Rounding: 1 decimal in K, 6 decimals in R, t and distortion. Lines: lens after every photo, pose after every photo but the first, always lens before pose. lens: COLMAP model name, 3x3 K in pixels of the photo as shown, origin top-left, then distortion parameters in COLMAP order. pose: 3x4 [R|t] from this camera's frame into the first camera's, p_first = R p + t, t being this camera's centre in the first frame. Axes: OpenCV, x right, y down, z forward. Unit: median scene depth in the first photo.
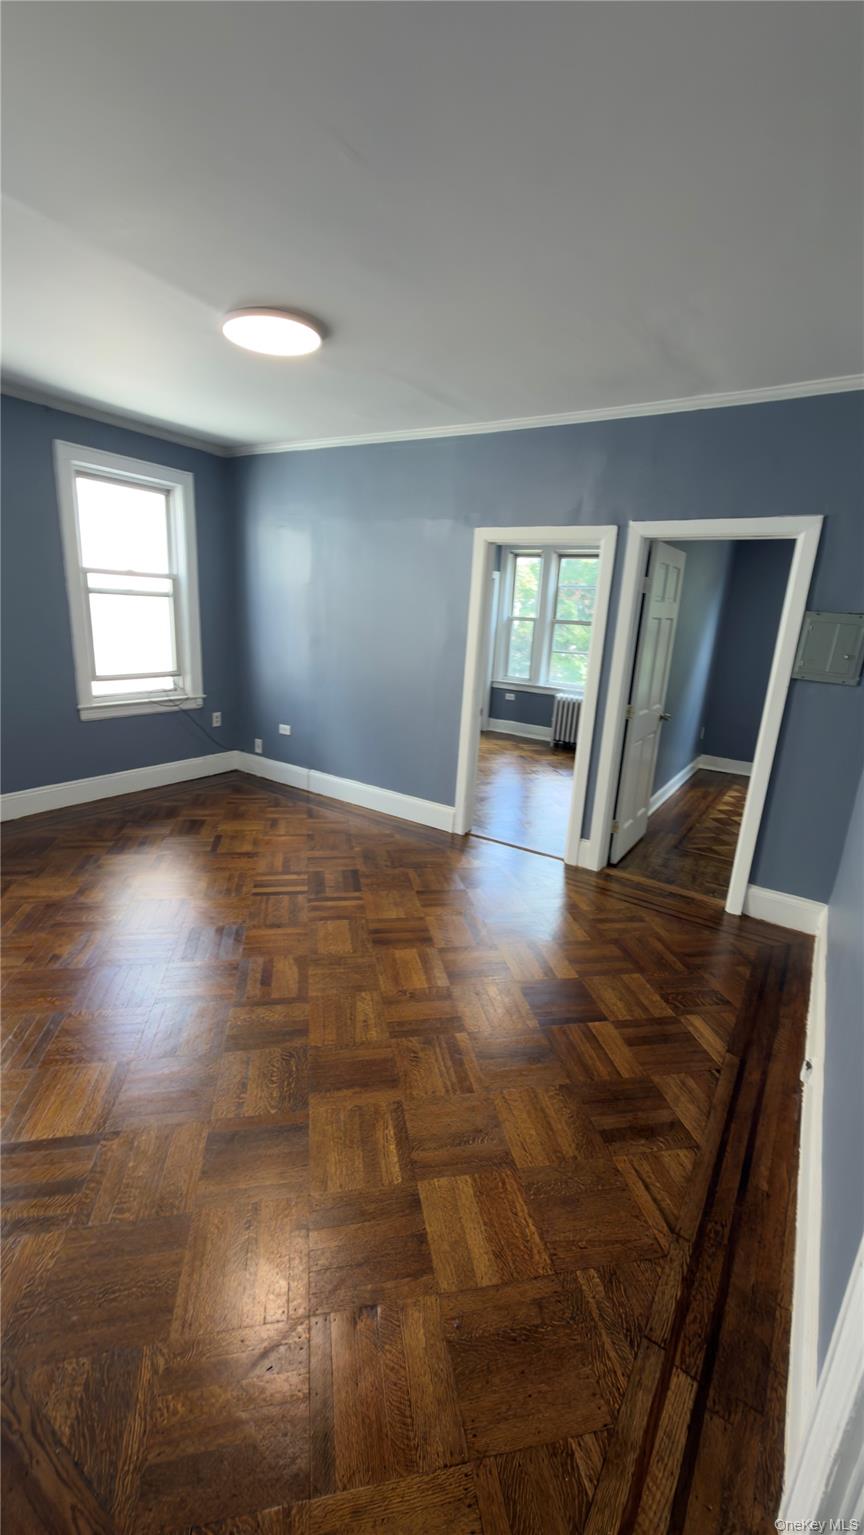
lens RADIAL K [[614.5, 0, 432.0], [0, 614.5, 767.5], [0, 0, 1]] dist [0.001867, -0.000450]
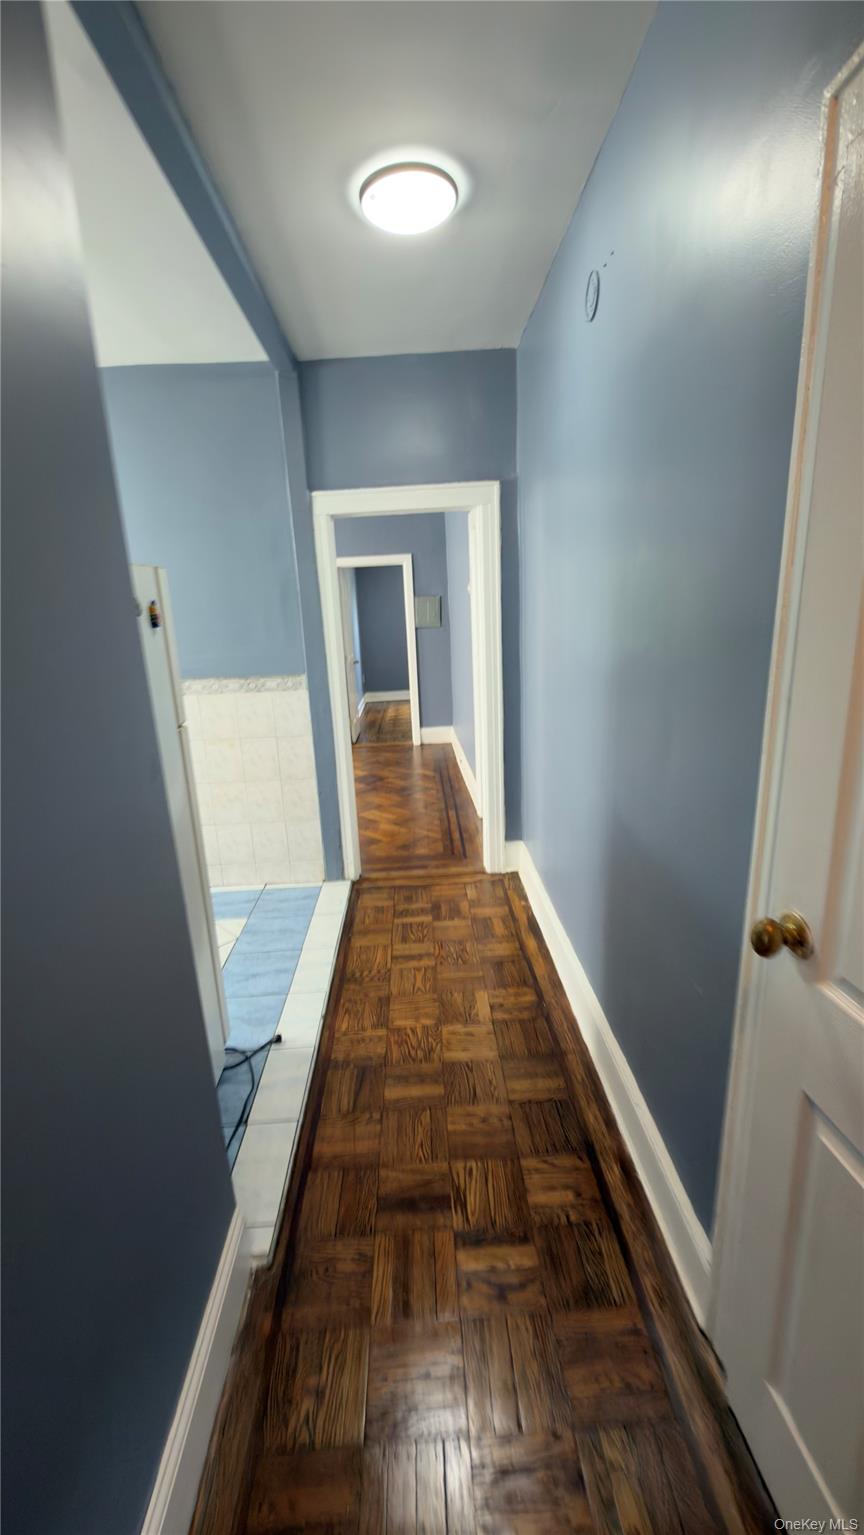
lens RADIAL K [[613.9, 0, 431.6], [0, 613.9, 769.6], [0, 0, 1]] dist [0.000272, -0.000082]
pose [[0.805199, -0.242823, 0.541010, -0.534793], [0.239228, 0.967799, 0.078331, 0.149836], [-0.542609, 0.066353, 0.837360, -0.657334]]
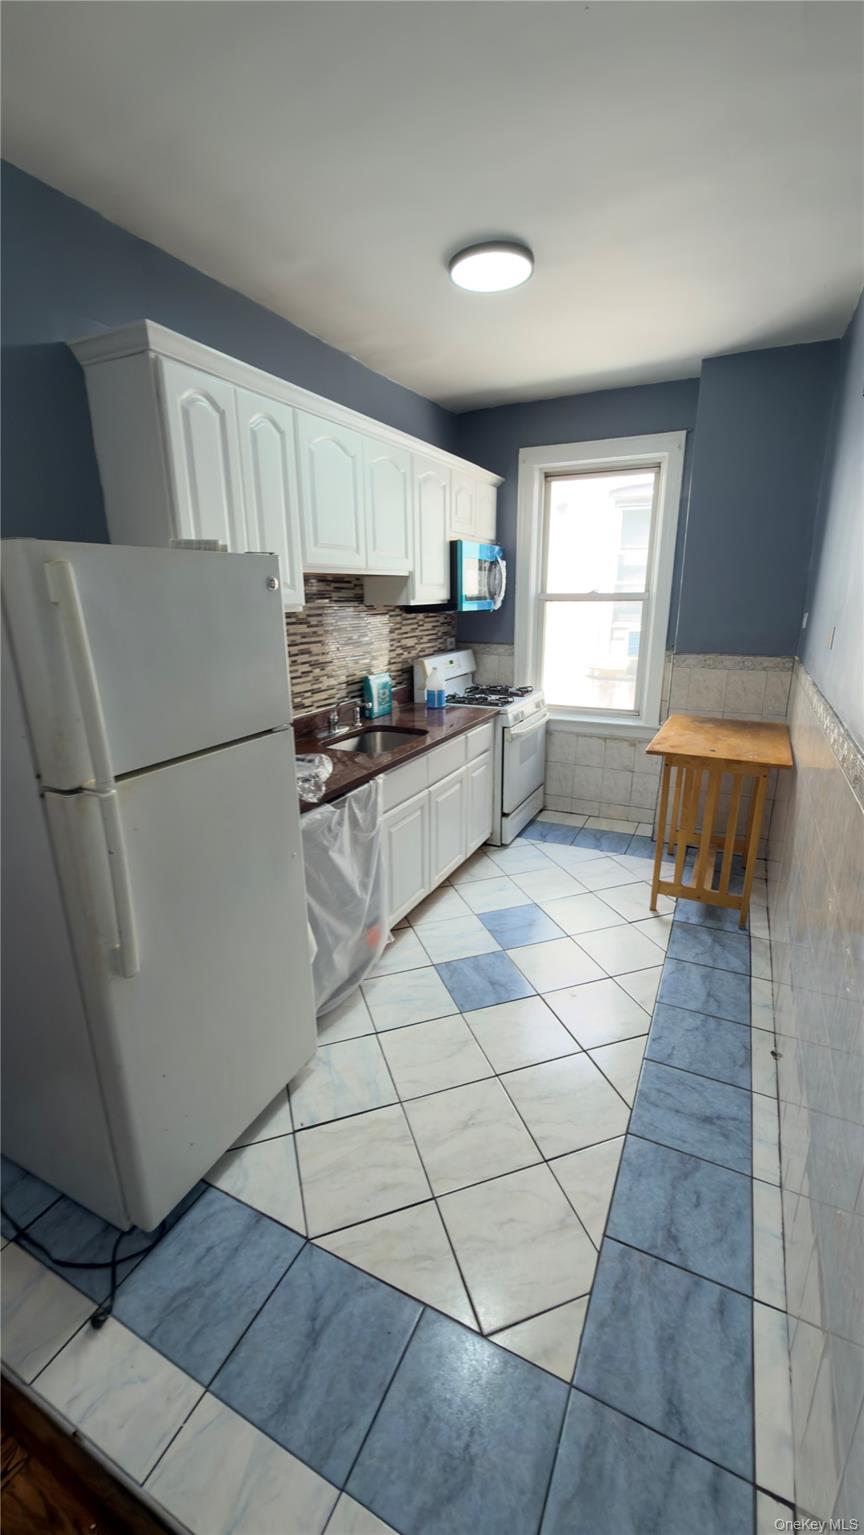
lens RADIAL K [[613.9, 0, 431.6], [0, 613.9, 769.6], [0, 0, 1]] dist [0.000272, -0.000082]
pose [[0.122255, 0.216784, -0.968534, -0.113227], [-0.234473, 0.954540, 0.184055, -0.001050], [0.964404, 0.204594, 0.167528, -0.031013]]
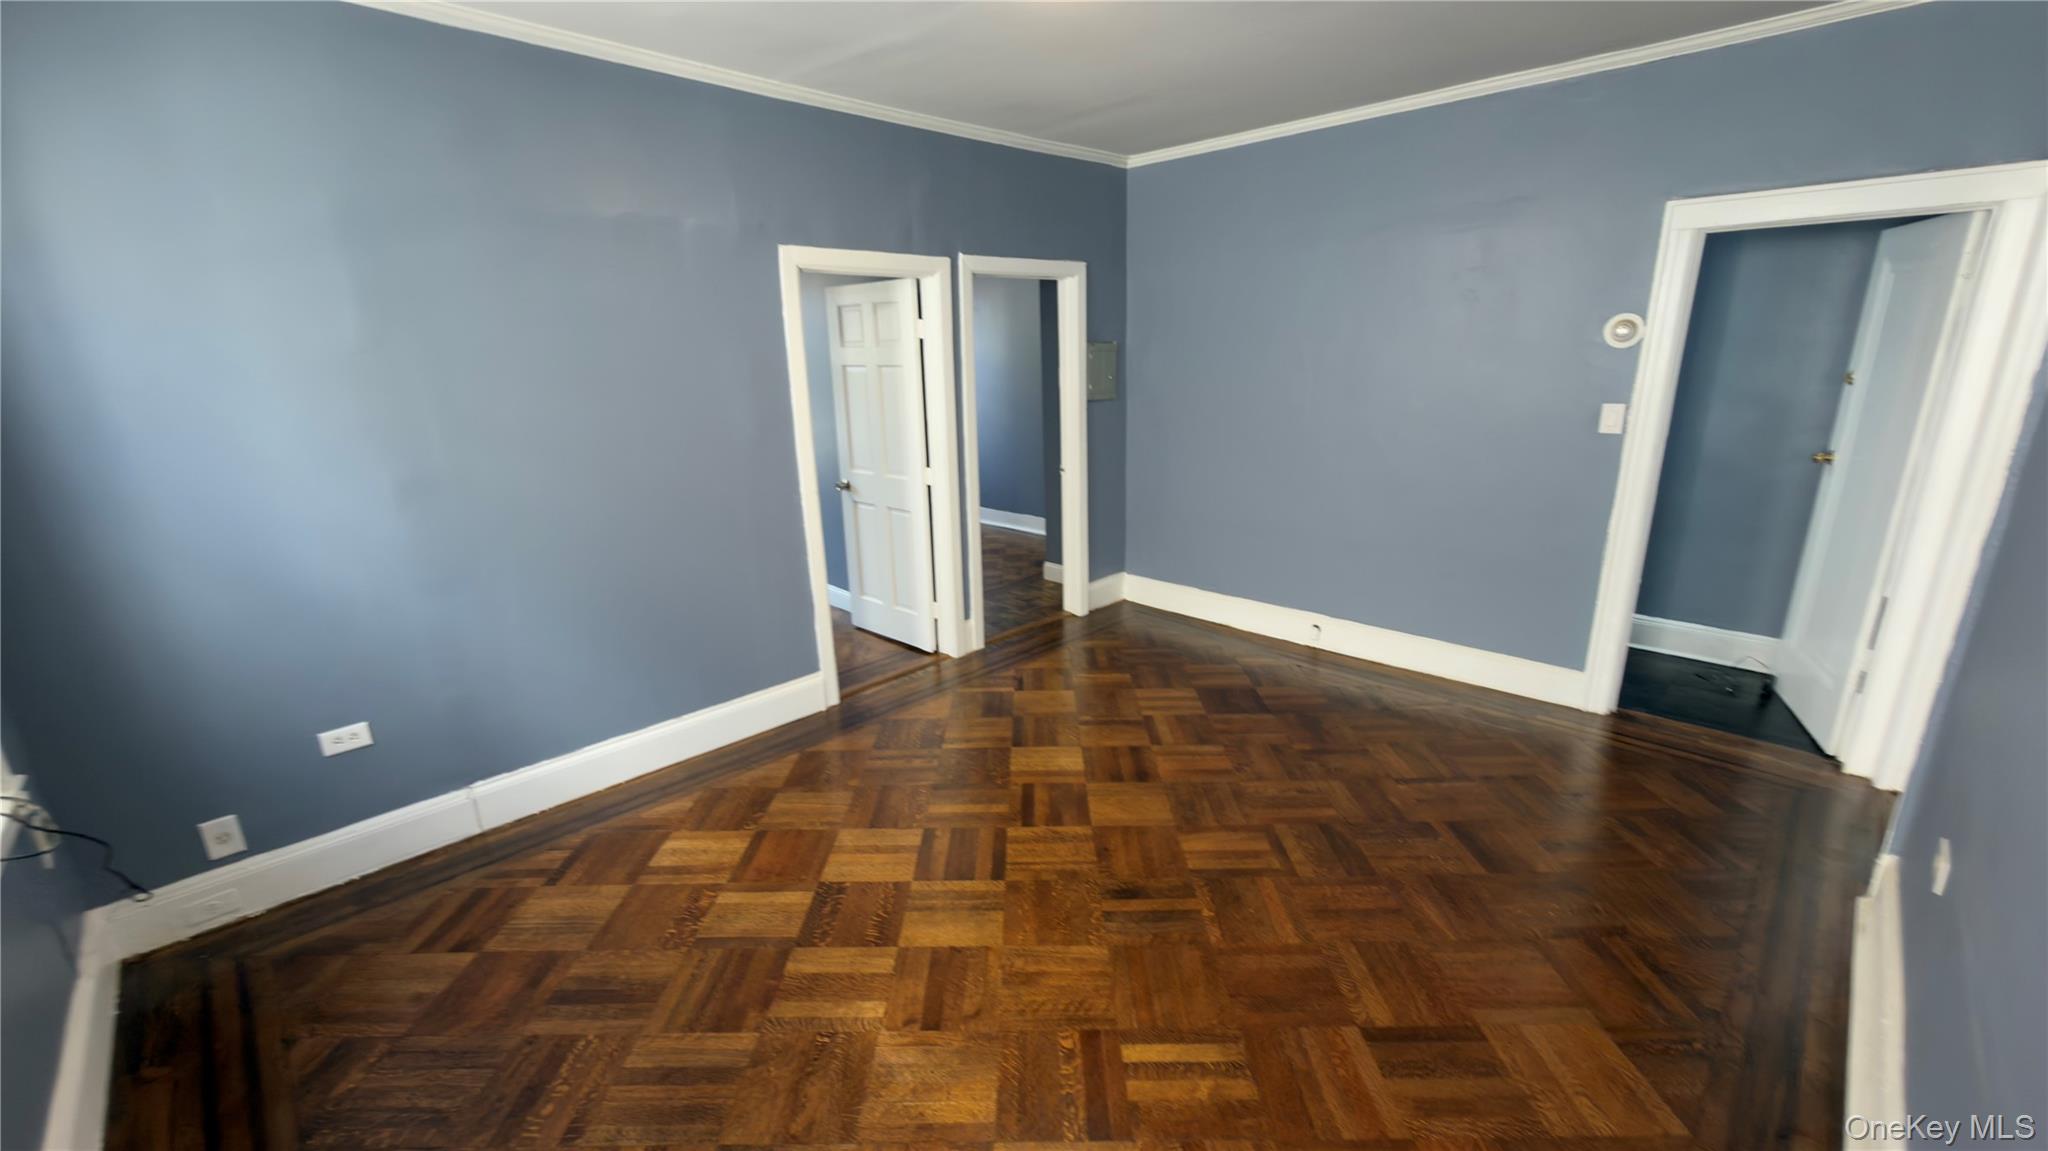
lens RADIAL K [[819.0, 0, 1032.7], [0, 819.0, 573.6], [0, 0, 1]] dist [0.000272, -0.000082]
pose [[0.189748, -0.324190, 0.926767, -0.670698], [0.280619, 0.922447, 0.265224, -0.192440], [-0.940876, 0.209743, 0.266007, 0.509135]]
